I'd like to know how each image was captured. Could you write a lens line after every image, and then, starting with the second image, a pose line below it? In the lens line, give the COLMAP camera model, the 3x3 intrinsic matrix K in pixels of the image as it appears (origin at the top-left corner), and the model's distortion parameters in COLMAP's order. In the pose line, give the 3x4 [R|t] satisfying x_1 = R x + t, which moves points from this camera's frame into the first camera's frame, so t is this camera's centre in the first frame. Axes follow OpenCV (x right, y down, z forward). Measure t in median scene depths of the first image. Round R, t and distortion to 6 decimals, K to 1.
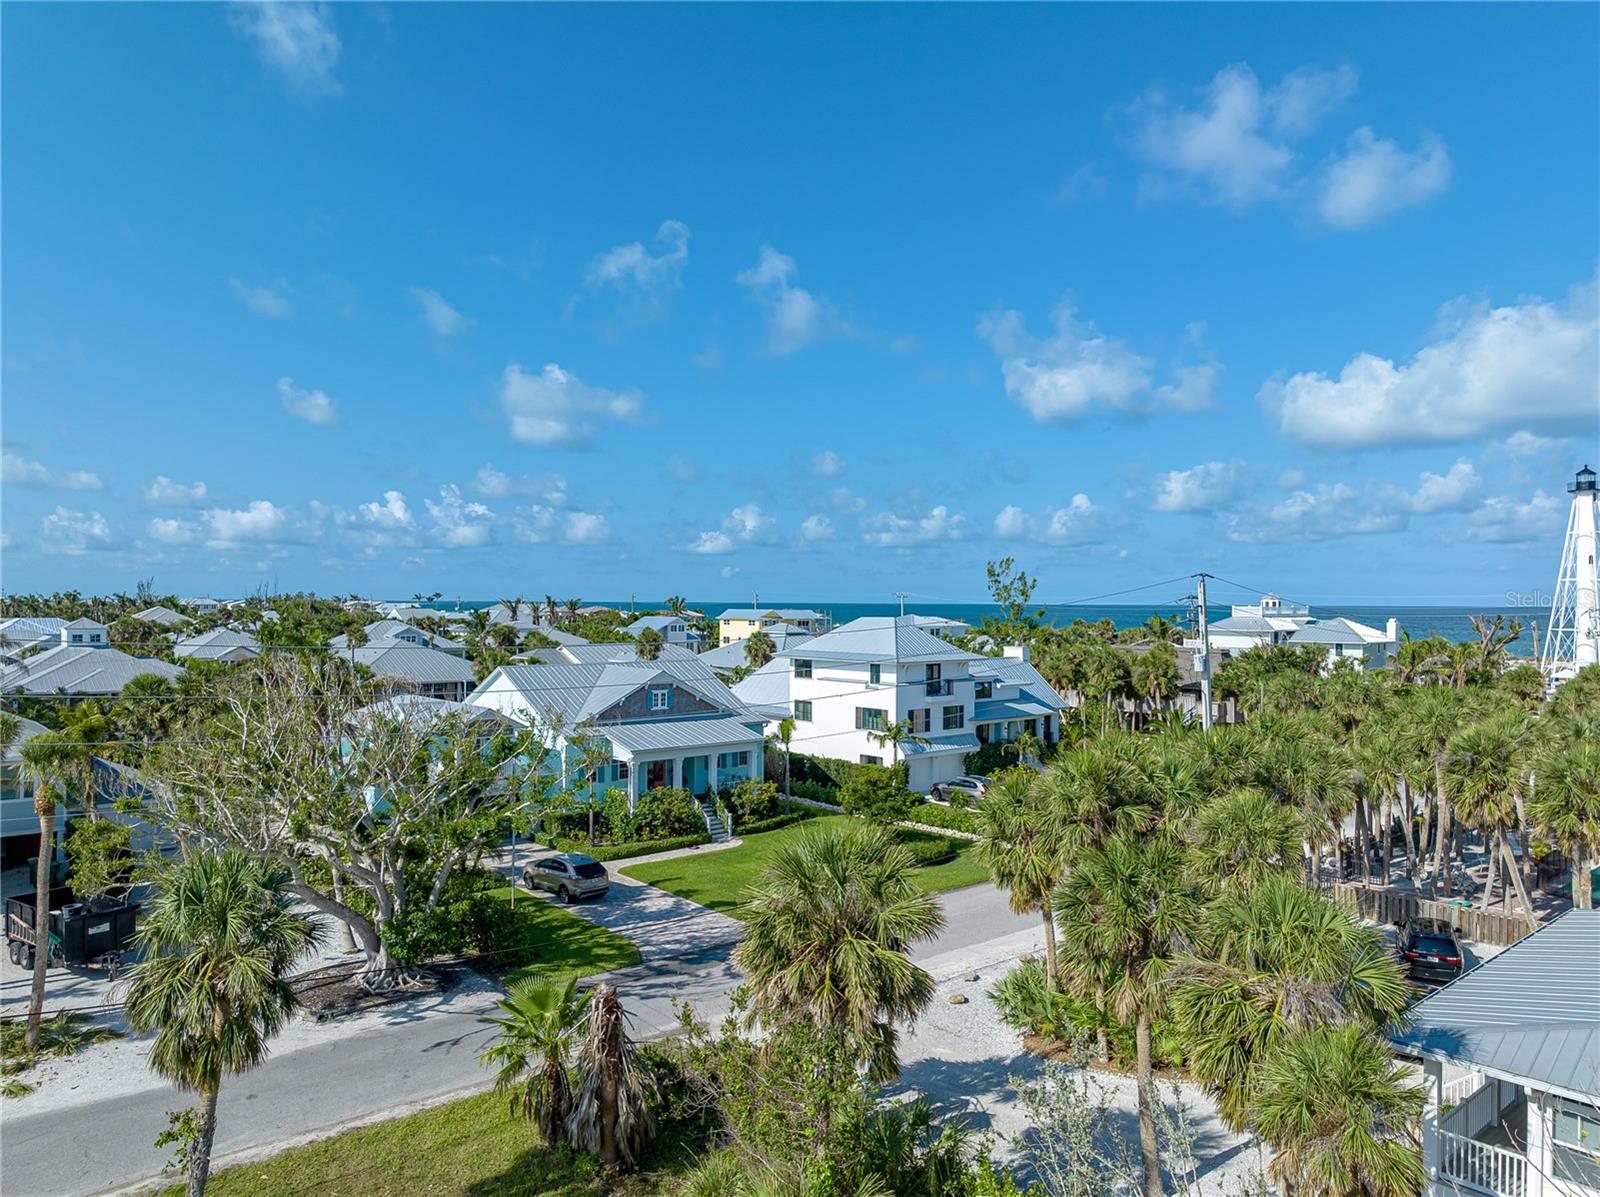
lens RADIAL K [[1148.2, 0, 781.9], [0, 1148.2, 617.5], [0, 0, 1]] dist [0.016835, 0.002863]
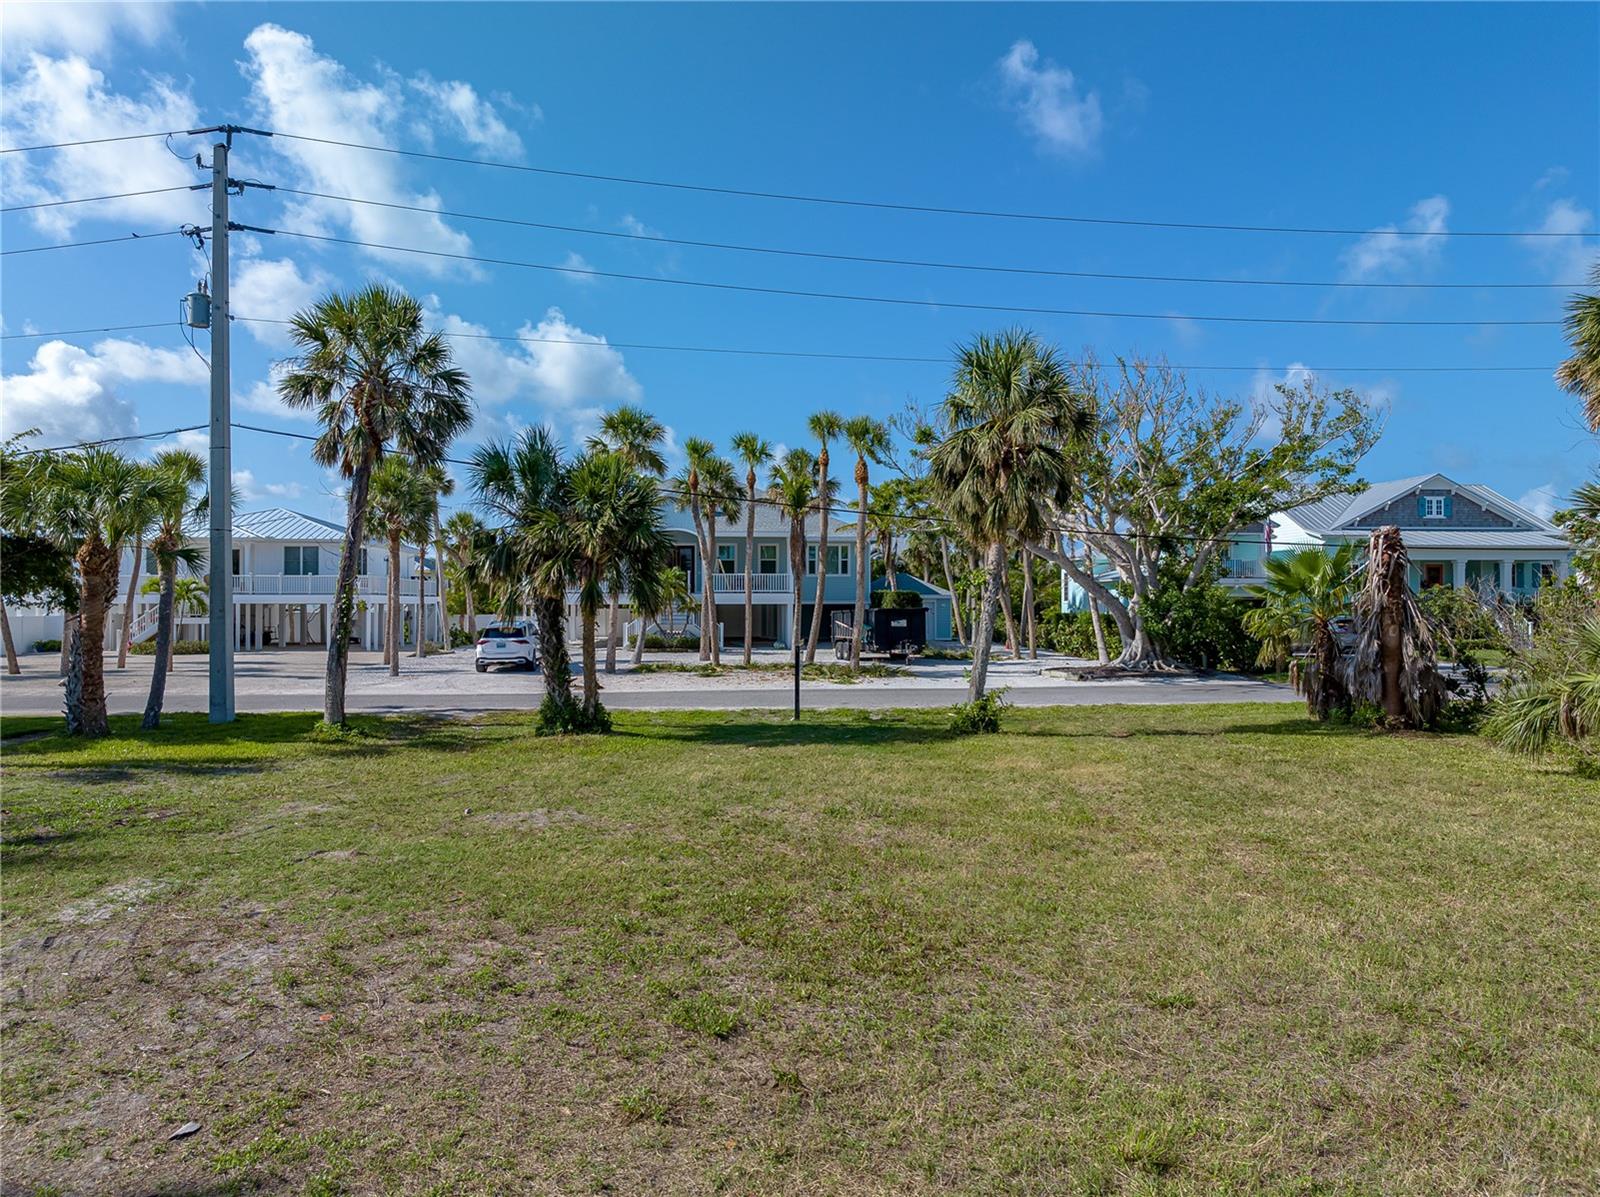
lens RADIAL K [[1130.2, 0, 800.0], [0, 1130.2, 598.5], [0, 0, 1]] dist [-0.008499, 0.004276]
pose [[0.819137, -0.013470, -0.573439, -0.015122], [-0.002324, 0.999638, -0.026801, 0.291710], [0.573593, 0.023287, 0.818809, -0.000462]]
